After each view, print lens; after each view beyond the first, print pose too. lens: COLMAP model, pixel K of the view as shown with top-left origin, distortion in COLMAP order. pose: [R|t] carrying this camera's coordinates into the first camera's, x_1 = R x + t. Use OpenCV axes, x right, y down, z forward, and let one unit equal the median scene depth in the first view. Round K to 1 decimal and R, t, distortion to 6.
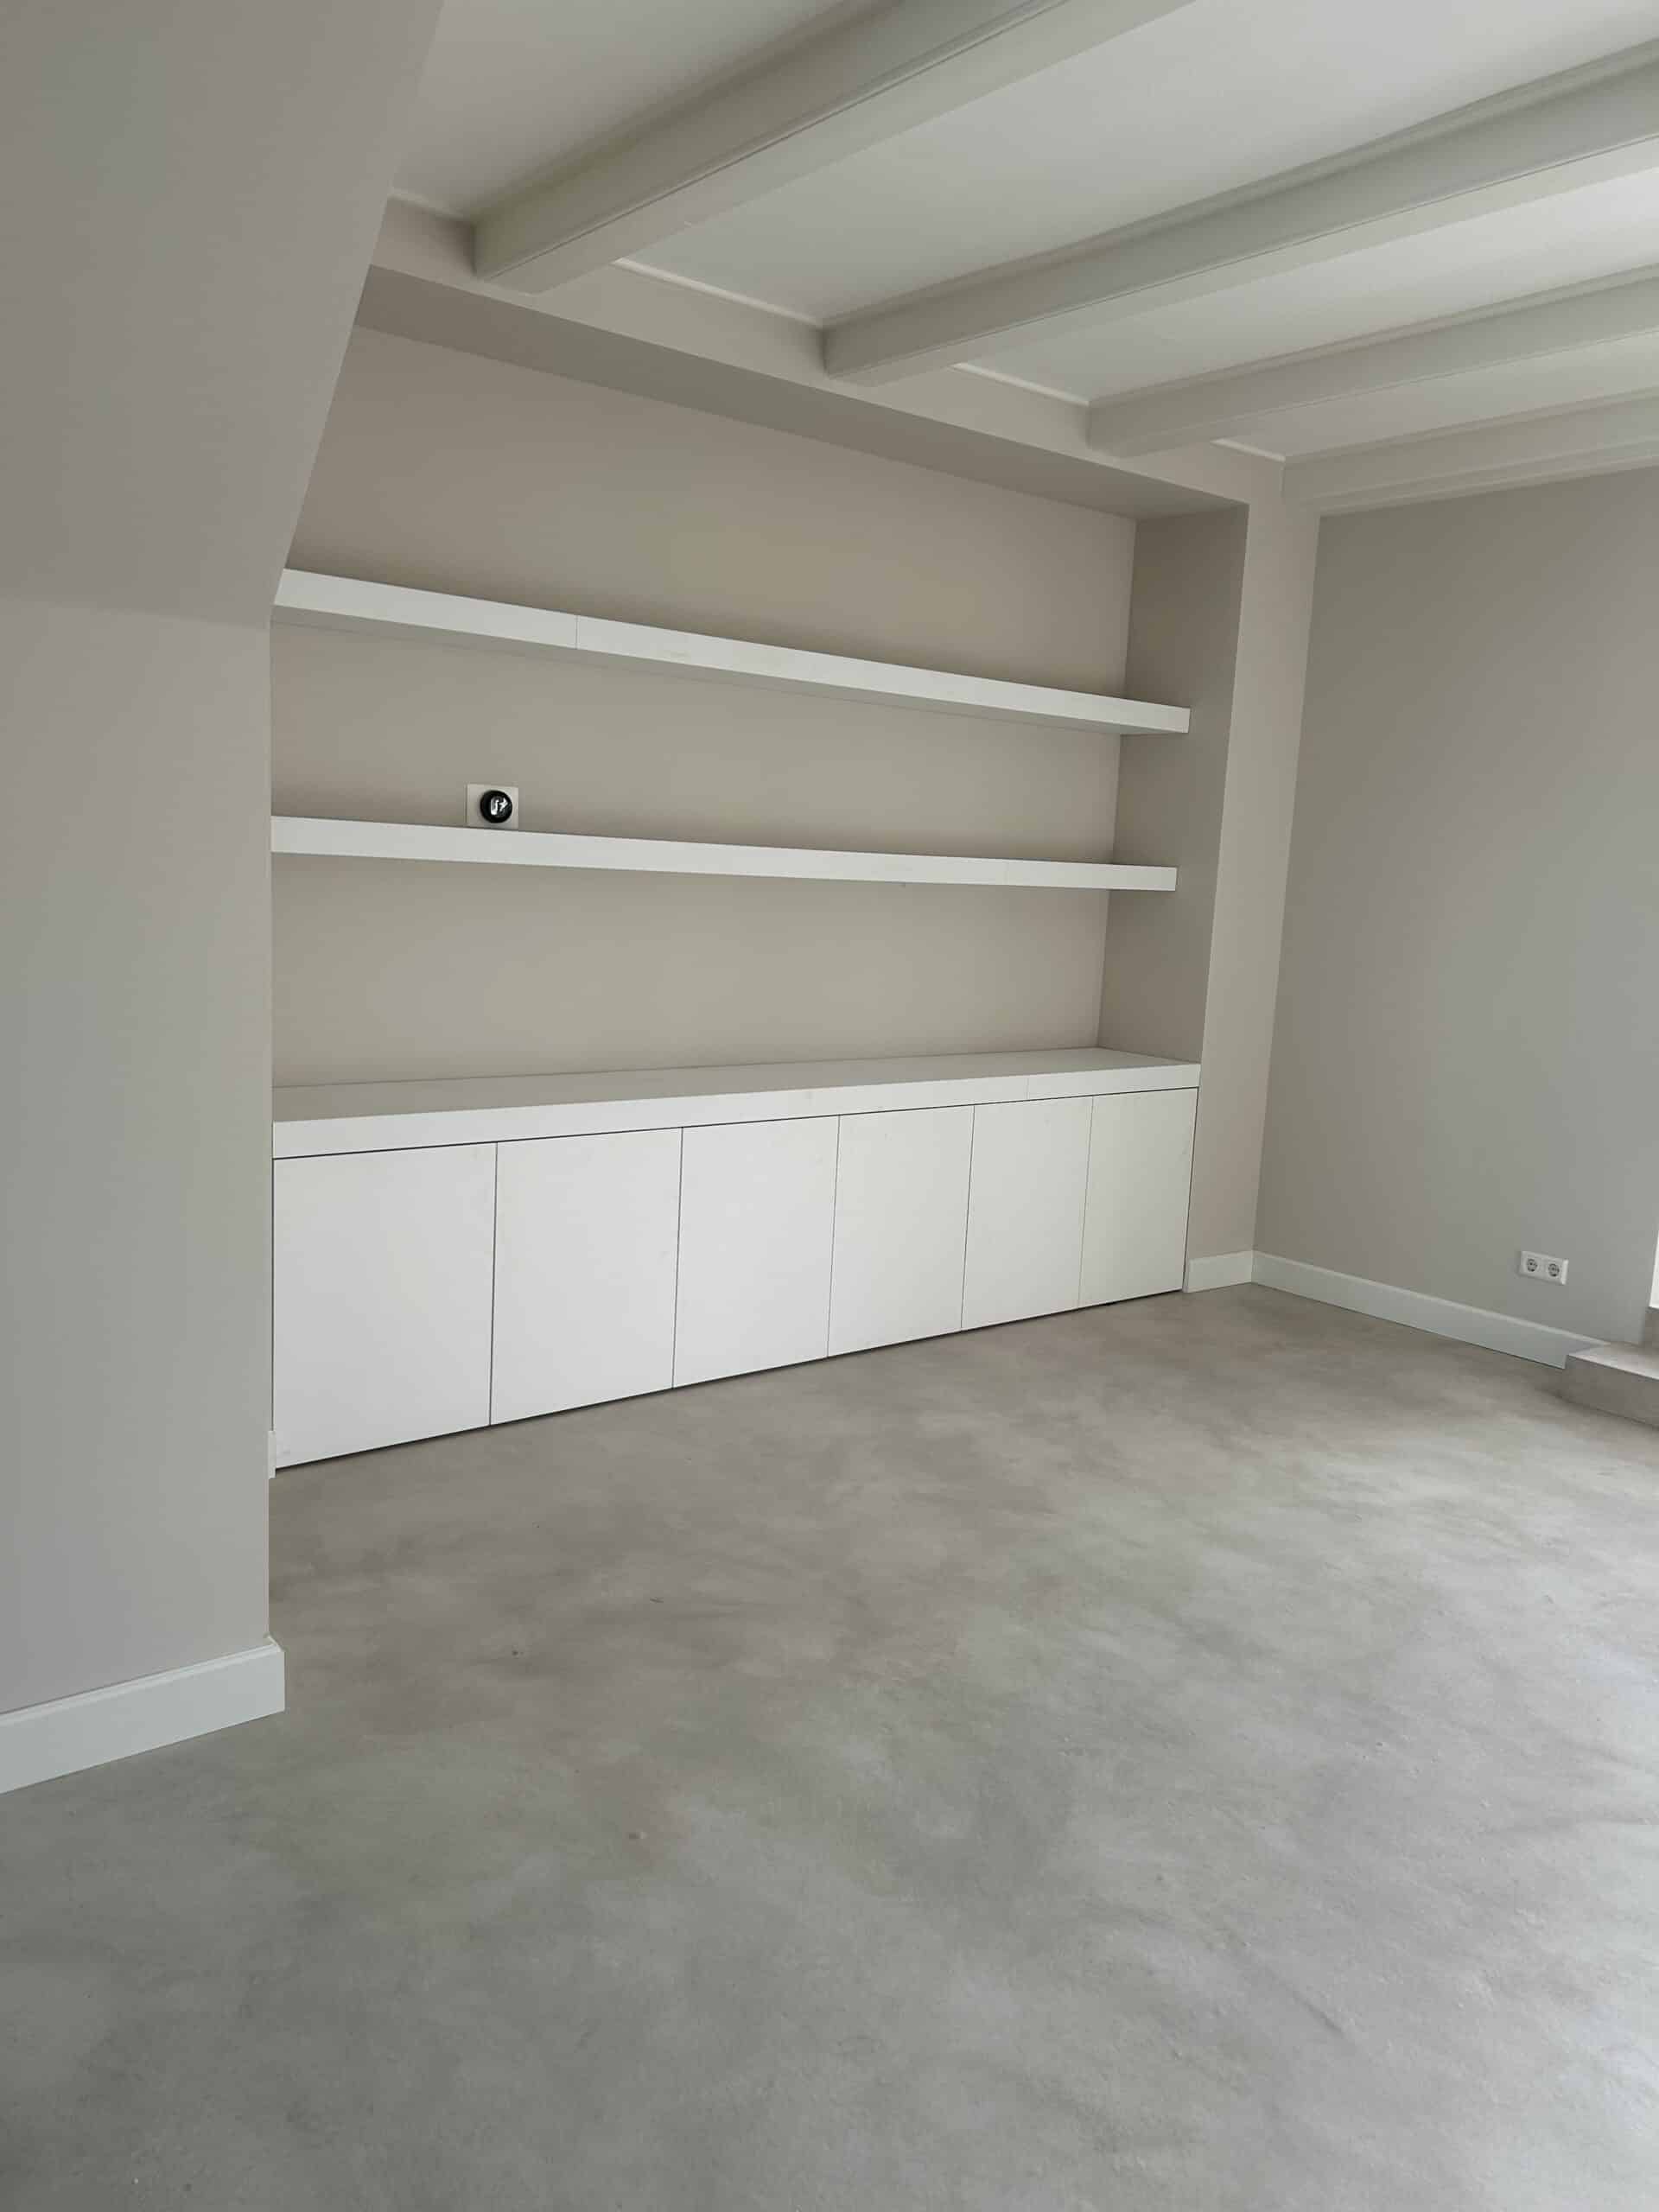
lens RADIAL K [[1654.9, 0, 832.4], [0, 1654.9, 1094.9], [0, 0, 1]] dist [0.047505, -0.049228]
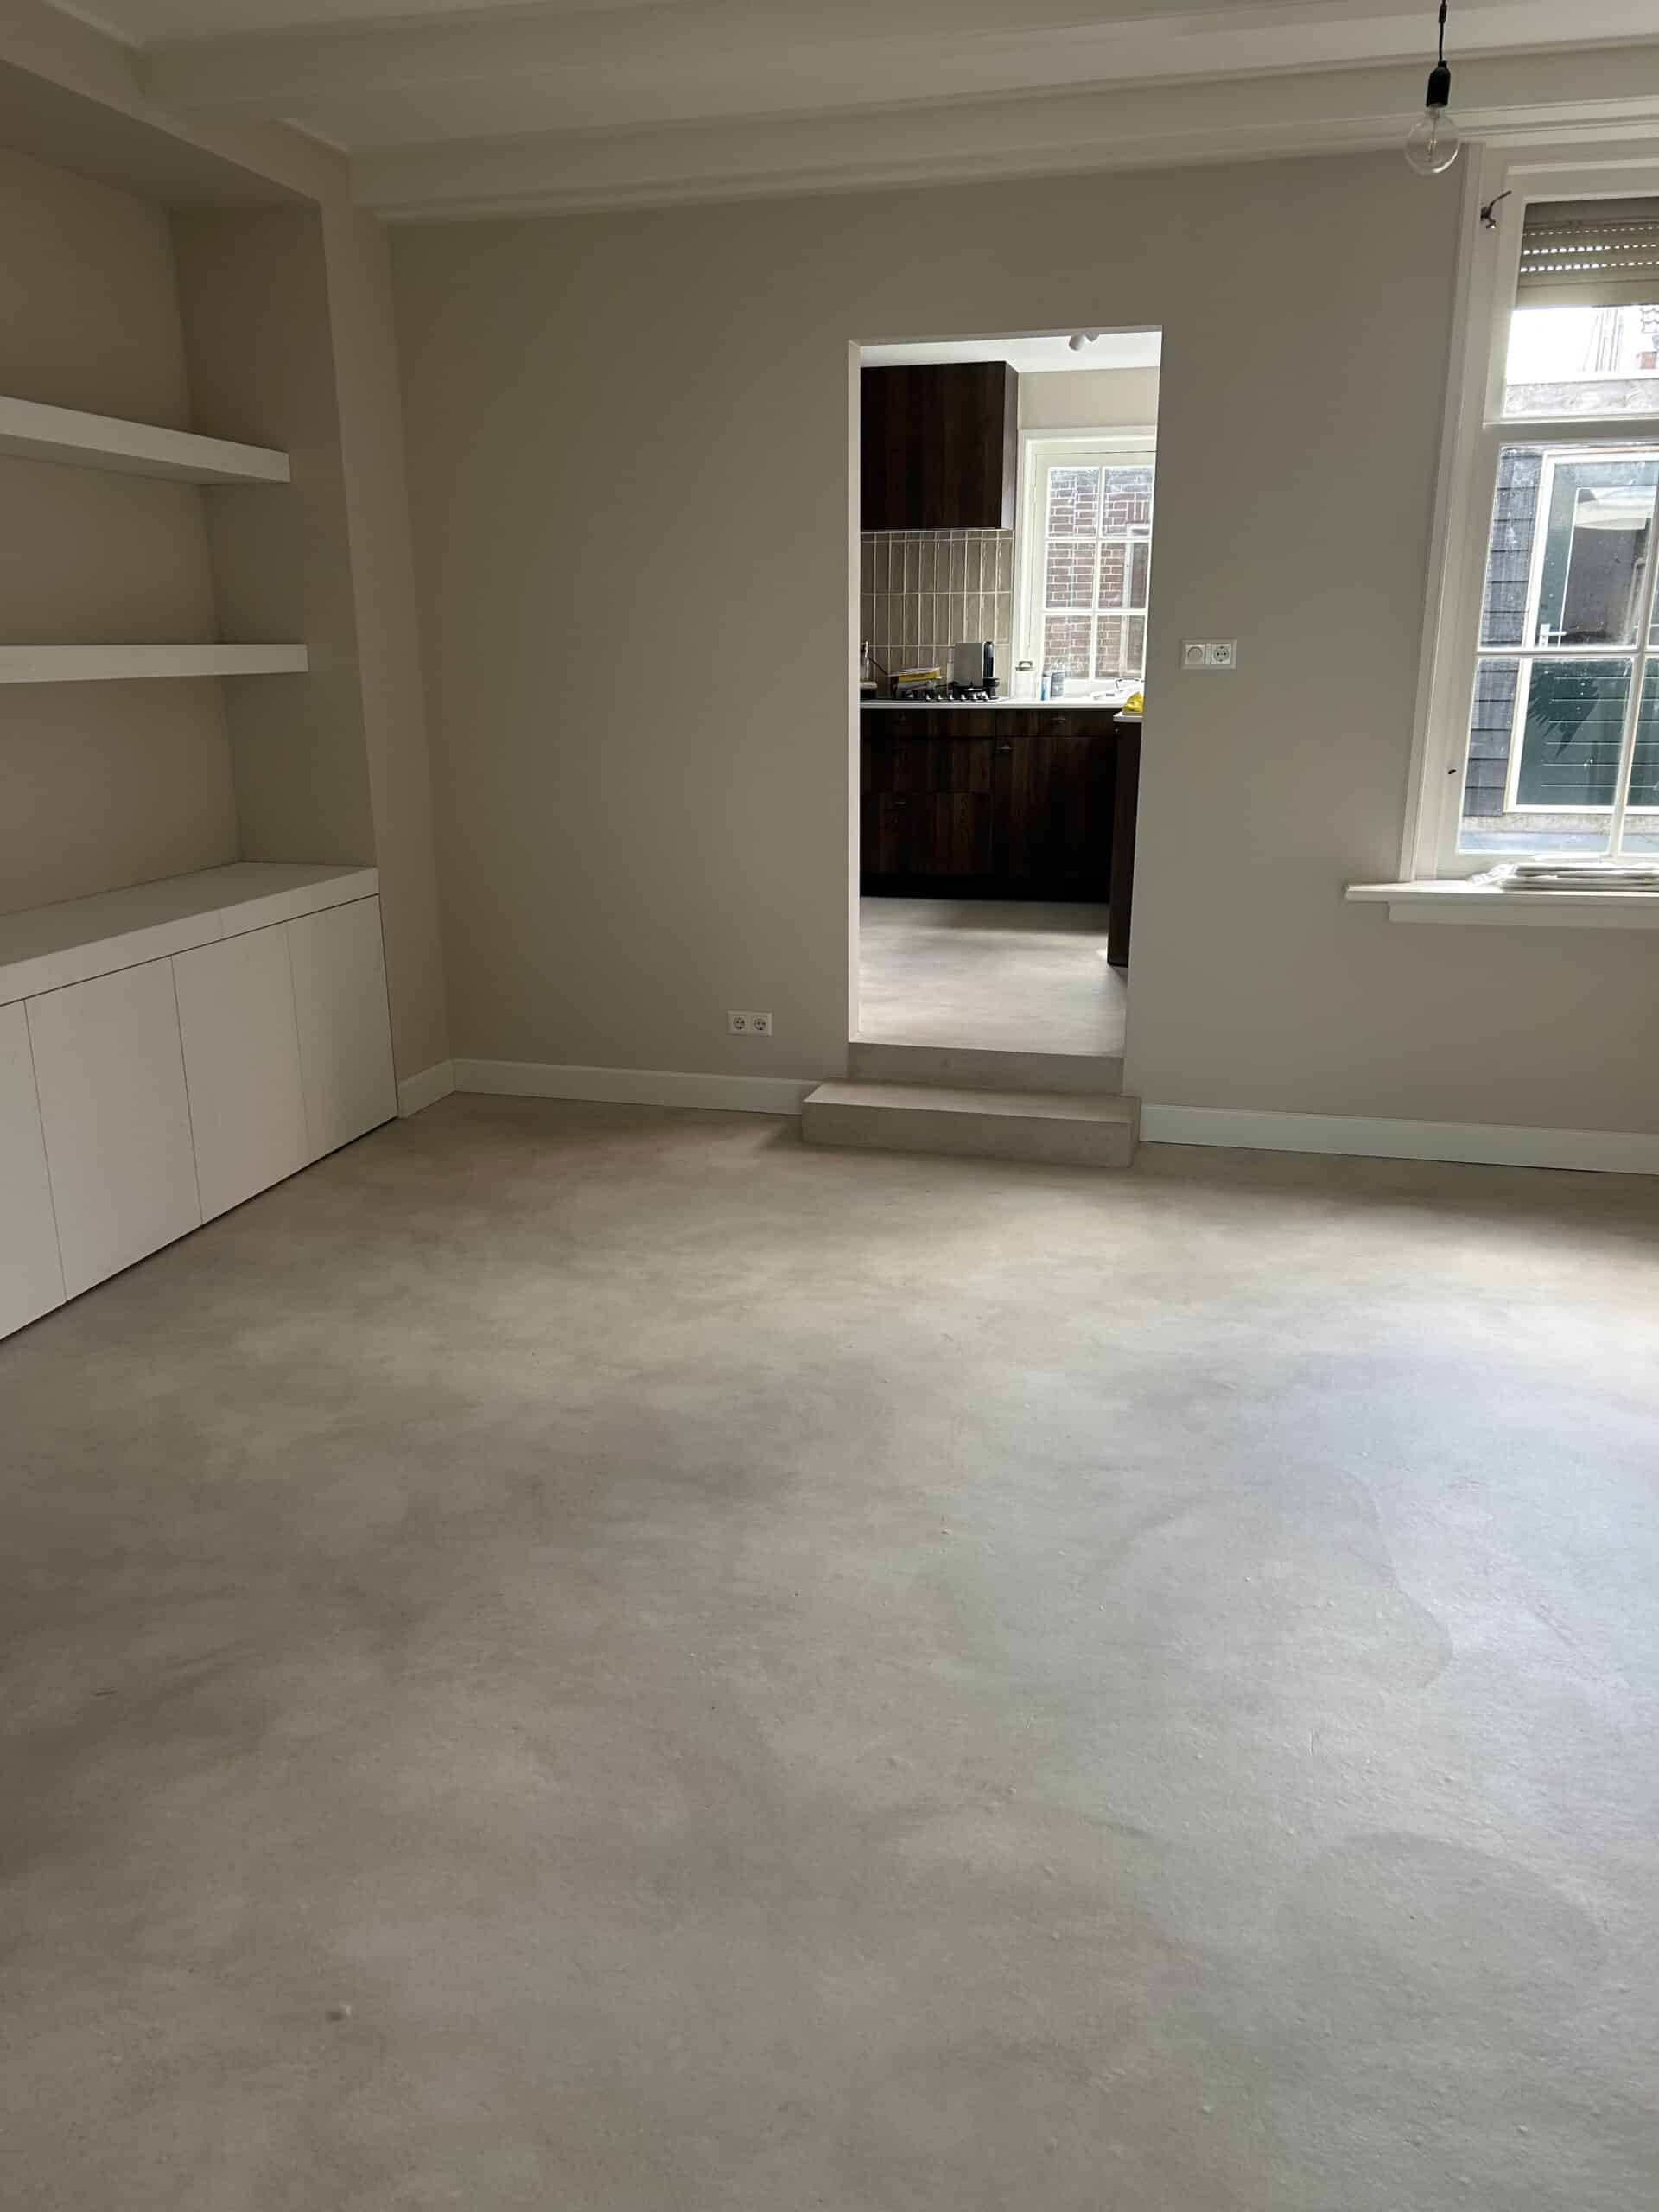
lens RADIAL K [[1654.9, 0, 821.7], [0, 1654.9, 1107.8], [0, 0, 1]] dist [0.047505, -0.049228]
pose [[0.802061, -0.210980, 0.558736, -0.156906], [0.128649, 0.974596, 0.183336, -0.035797], [-0.583222, -0.075166, 0.808828, 0.166627]]
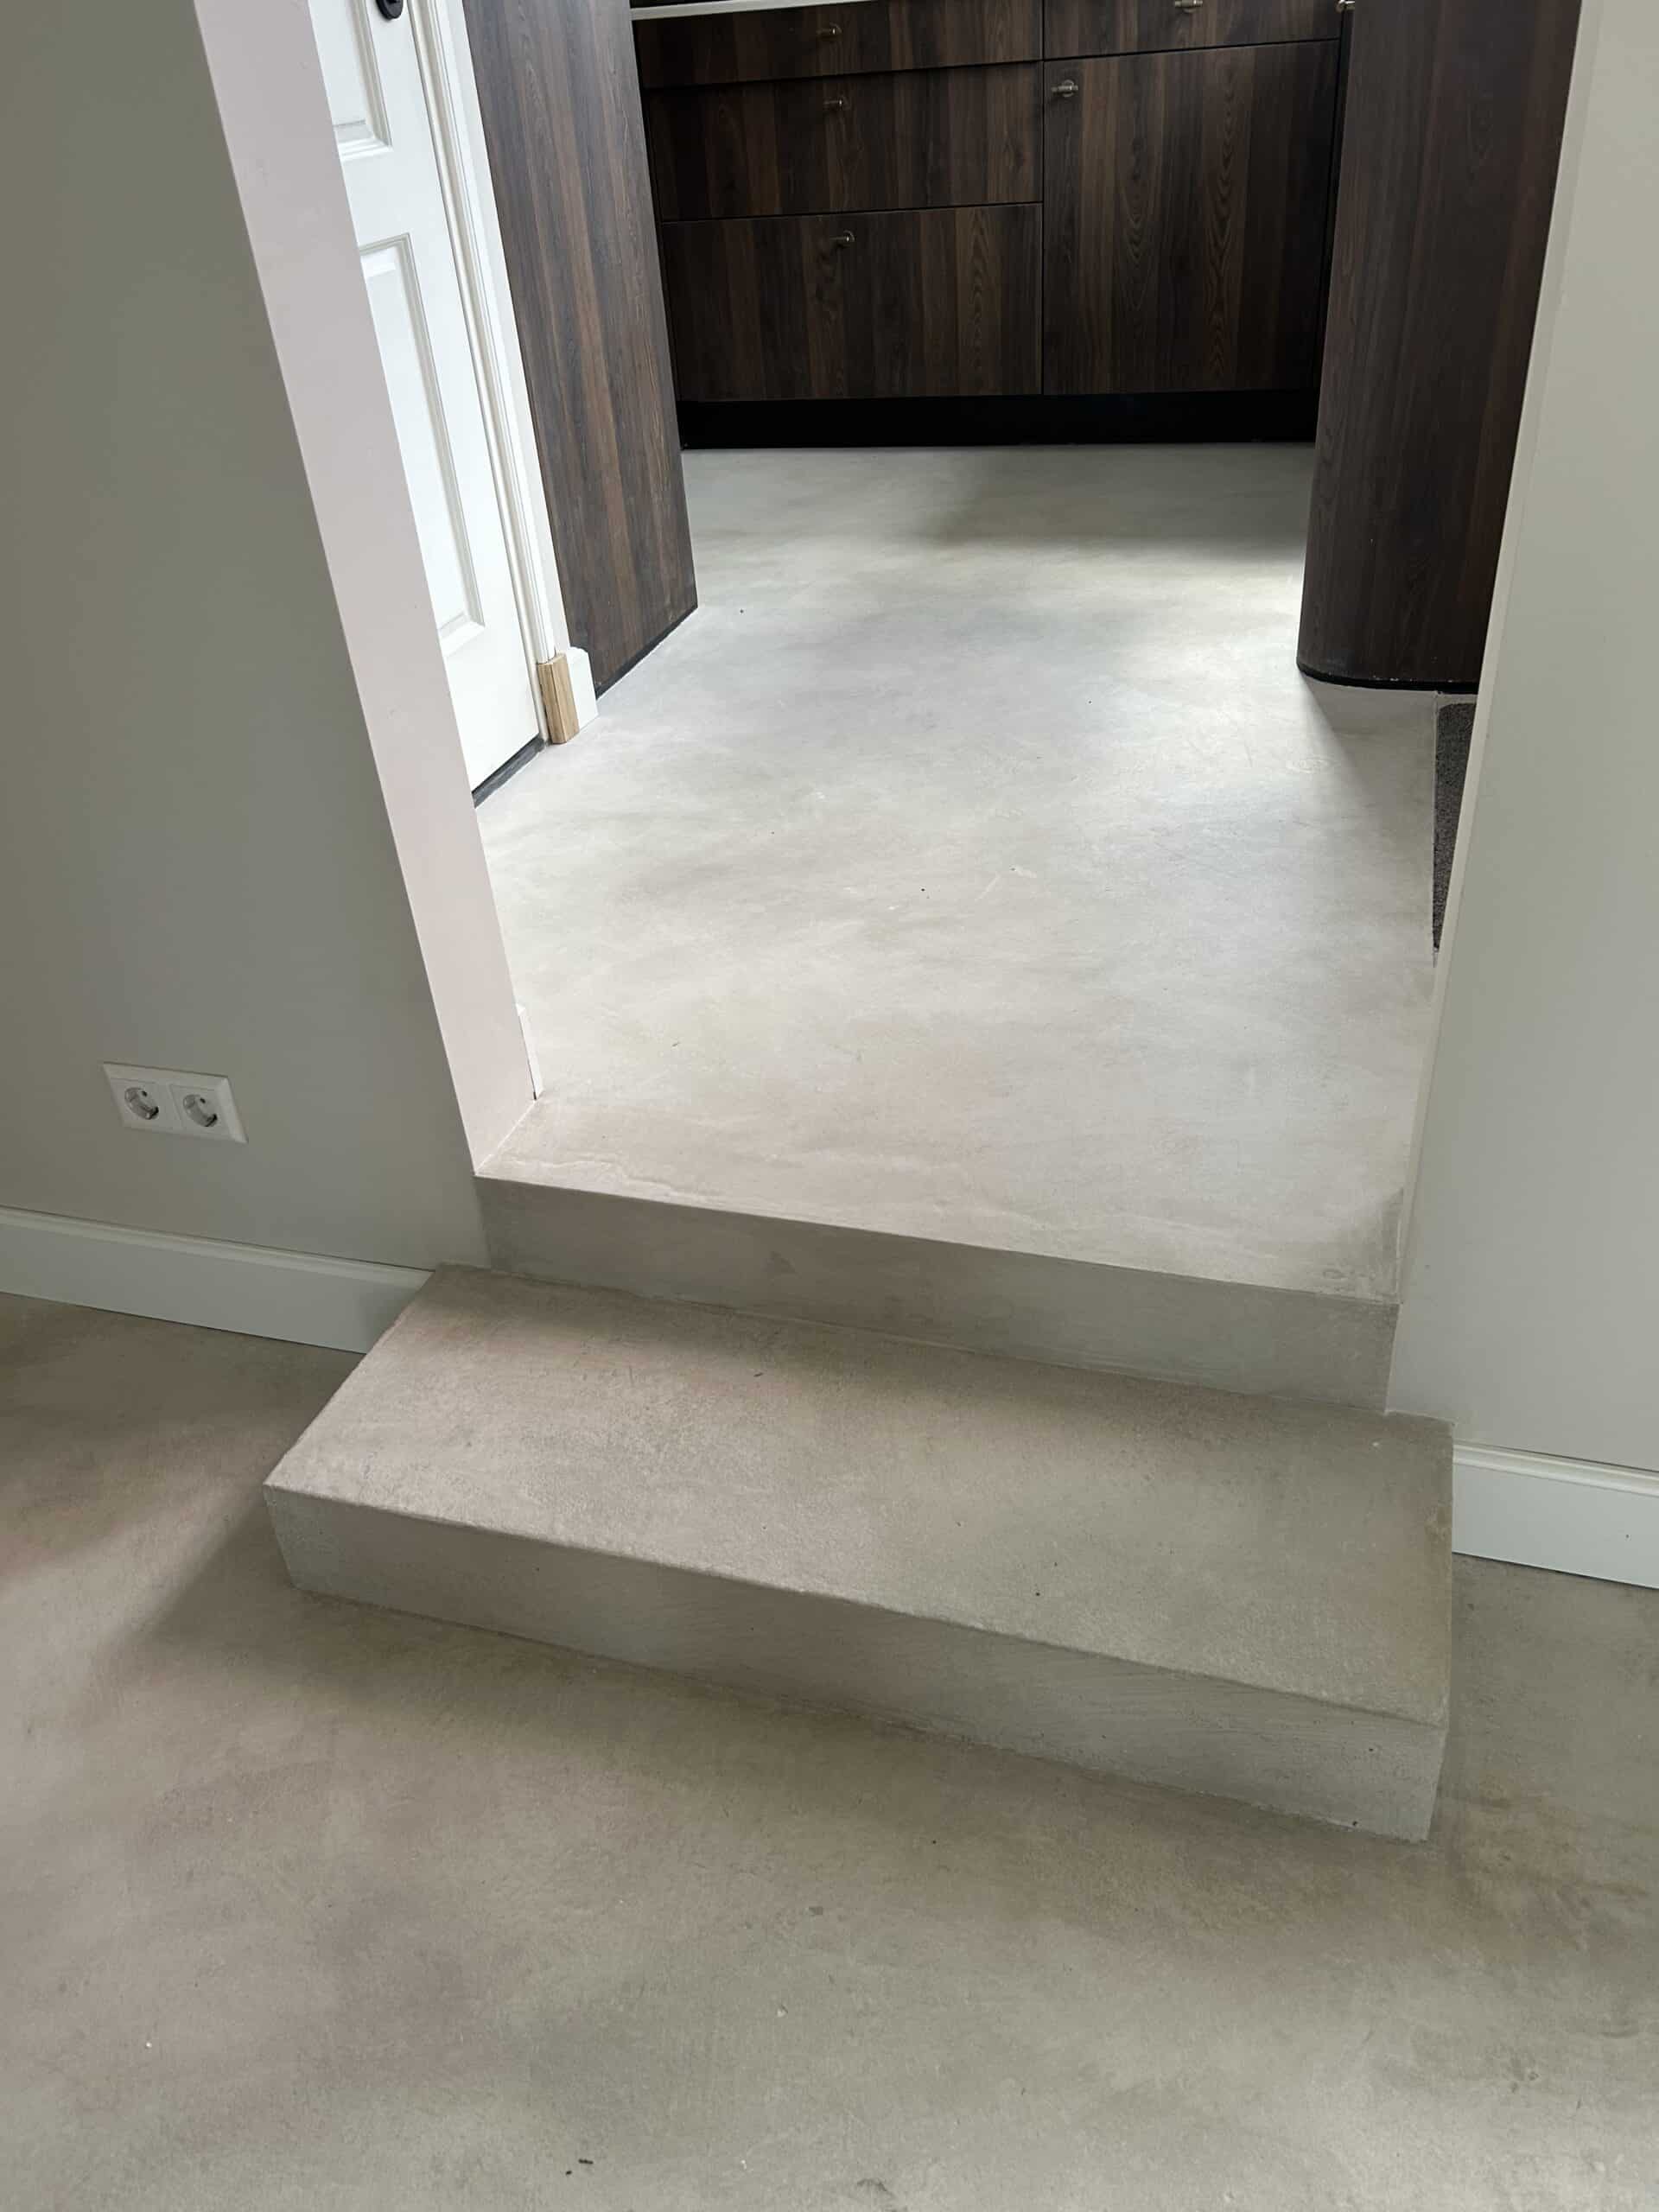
lens RADIAL K [[1654.9, 0, 842.2], [0, 1654.9, 1116.1], [0, 0, 1]] dist [0.047505, -0.049228]
pose [[0.818558, -0.399864, 0.412398, 0.494484], [0.186574, 0.864082, 0.467495, -0.029193], [-0.543281, -0.305729, 0.781905, 0.834861]]
